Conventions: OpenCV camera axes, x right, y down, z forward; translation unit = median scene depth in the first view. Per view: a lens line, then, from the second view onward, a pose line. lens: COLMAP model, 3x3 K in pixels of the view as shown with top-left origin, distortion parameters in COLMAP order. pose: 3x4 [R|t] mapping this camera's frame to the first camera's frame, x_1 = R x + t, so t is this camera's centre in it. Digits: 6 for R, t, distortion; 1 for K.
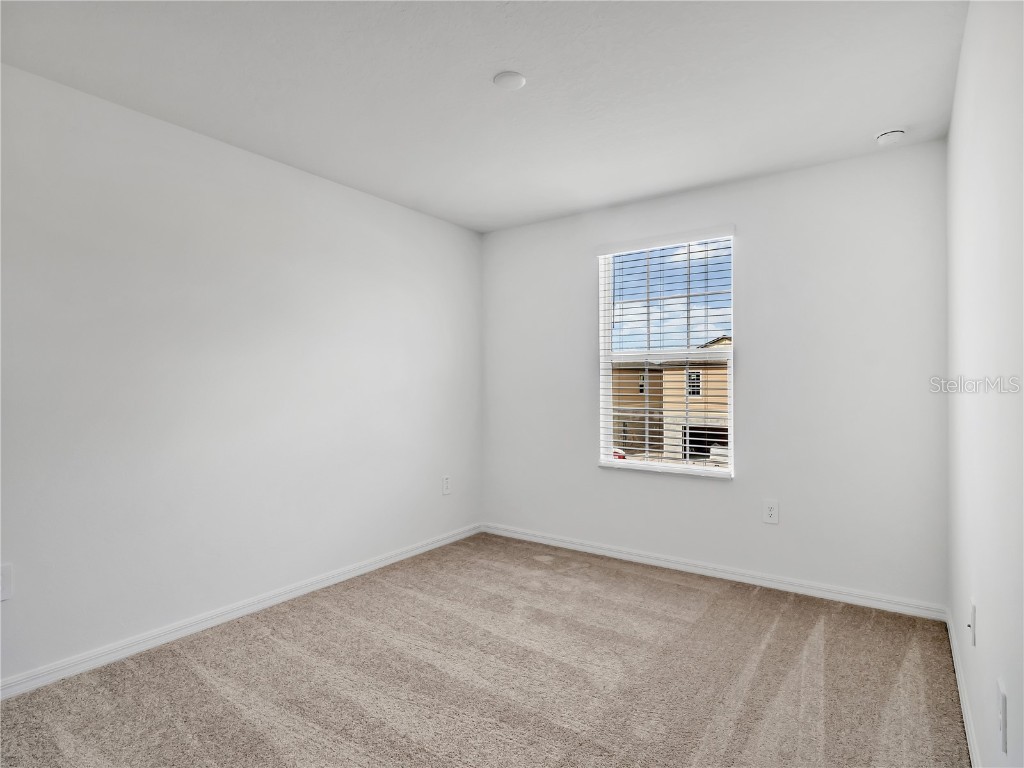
lens RADIAL K [[552.8, 0, 512.3], [0, 552.8, 382.4], [0, 0, 1]] dist [-0.001267, -0.003039]
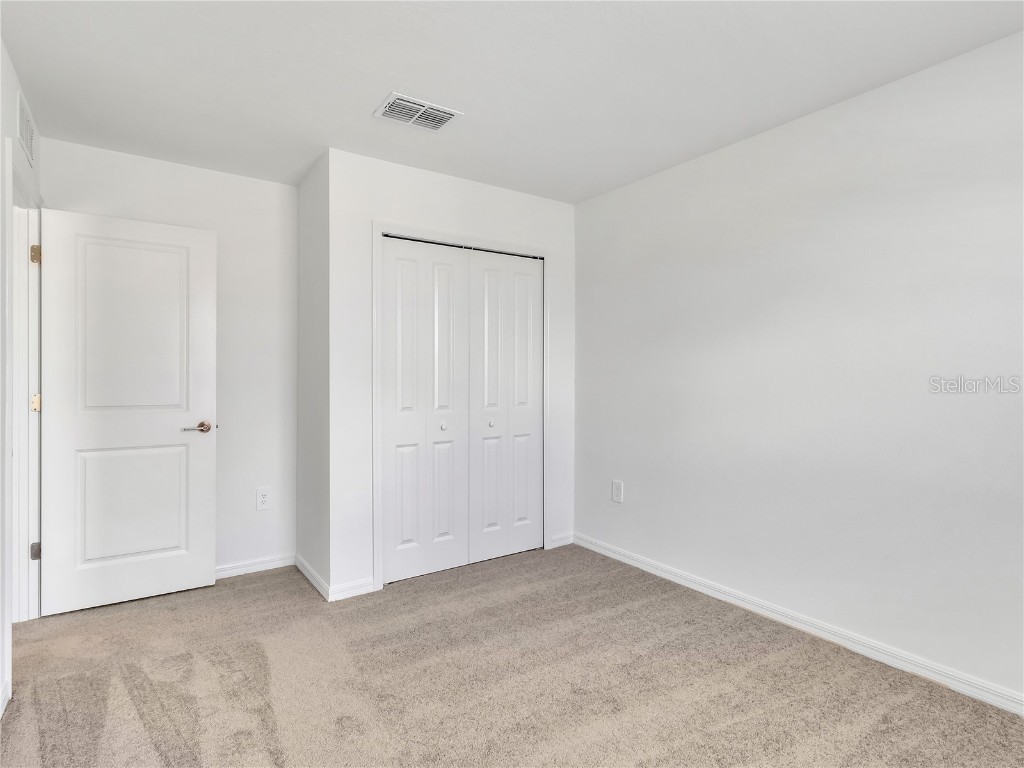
lens RADIAL K [[552.8, 0, 511.0], [0, 552.8, 379.5], [0, 0, 1]] dist [-0.001267, -0.003039]
pose [[-0.345487, 0.014391, -0.938313, 0.511822], [-0.003268, 0.999858, 0.016538, 0.007269], [0.938418, 0.008780, -0.345391, 0.874763]]
